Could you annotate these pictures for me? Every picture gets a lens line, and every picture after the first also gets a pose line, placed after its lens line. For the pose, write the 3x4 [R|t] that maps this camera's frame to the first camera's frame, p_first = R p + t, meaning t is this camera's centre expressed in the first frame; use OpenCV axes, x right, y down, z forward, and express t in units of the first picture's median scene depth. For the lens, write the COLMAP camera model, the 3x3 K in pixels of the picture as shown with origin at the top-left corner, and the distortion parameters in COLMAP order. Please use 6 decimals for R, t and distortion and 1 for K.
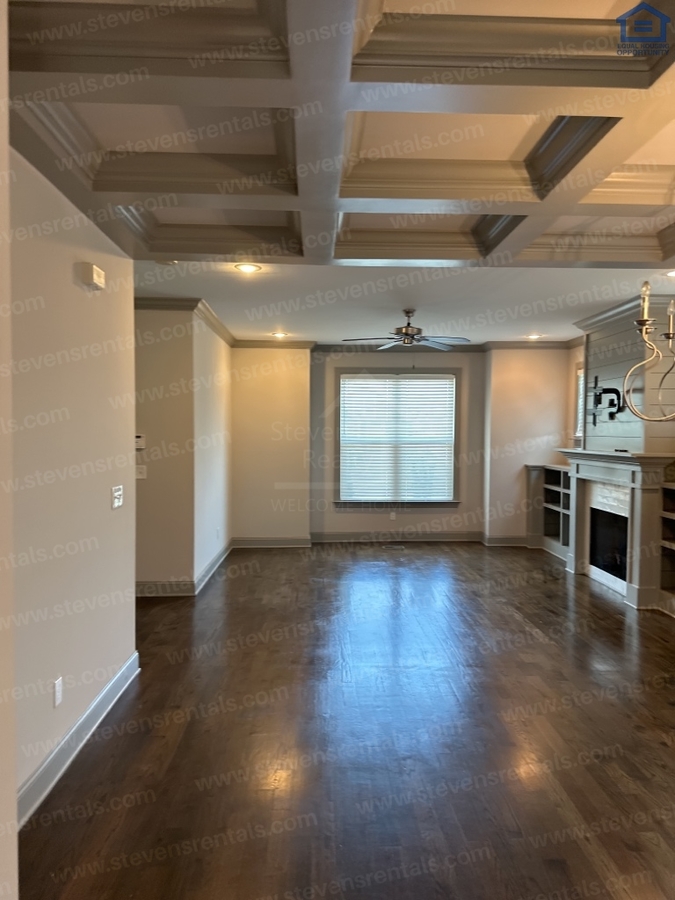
lens RADIAL K [[633.6, 0, 333.4], [0, 633.6, 459.1], [0, 0, 1]] dist [0.001987, -0.033001]
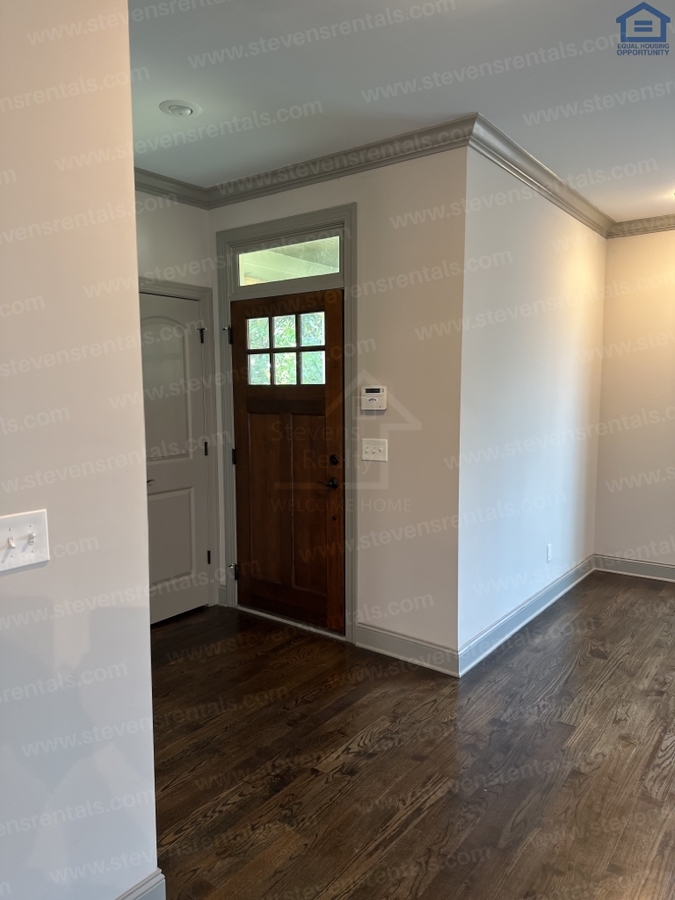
lens RADIAL K [[639.1, 0, 340.7], [0, 639.1, 458.0], [0, 0, 1]] dist [0.075781, -0.084452]
pose [[0.787672, 0.053678, -0.613752, 0.026384], [-0.013260, 0.997444, 0.070218, -0.010618], [0.615952, -0.047170, 0.786370, 0.361808]]
